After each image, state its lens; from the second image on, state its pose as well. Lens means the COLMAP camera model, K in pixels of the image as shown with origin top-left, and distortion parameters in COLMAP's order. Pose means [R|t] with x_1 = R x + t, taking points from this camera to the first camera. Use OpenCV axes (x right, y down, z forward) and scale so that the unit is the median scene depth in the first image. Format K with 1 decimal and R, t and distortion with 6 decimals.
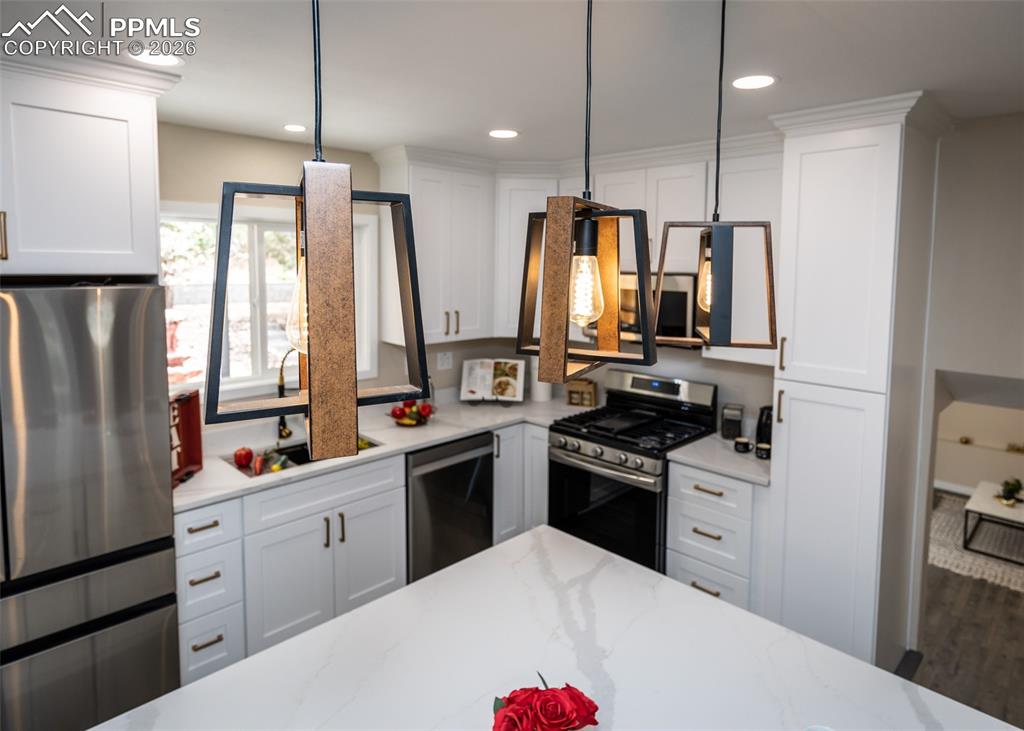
lens RADIAL K [[589.5, 0, 536.3], [0, 589.5, 311.5], [0, 0, 1]] dist [-0.004751, -0.000869]
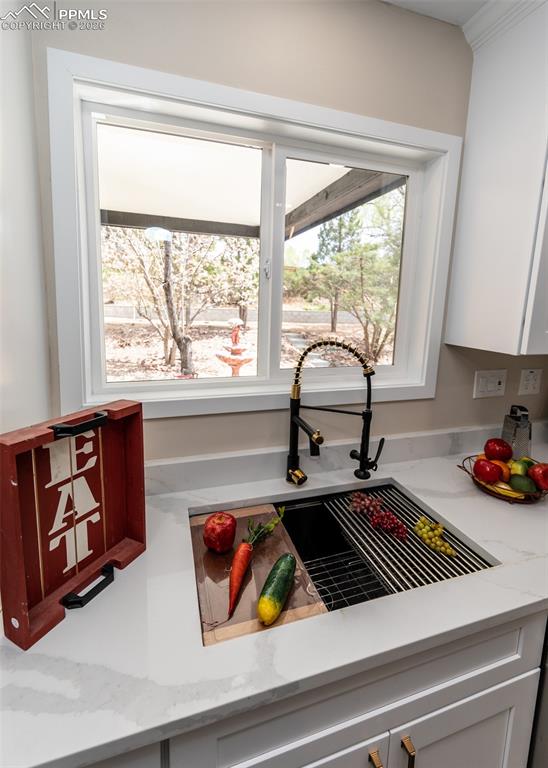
lens RADIAL K [[338.8, 0, 274.5], [0, 338.8, 343.1], [0, 0, 1]] dist [-0.001172, -0.000244]
pose [[0.879376, 0.069607, -0.471013, -0.266126], [-0.057341, 0.997538, 0.040362, 0.049894], [0.472663, -0.008485, 0.881202, 0.623246]]
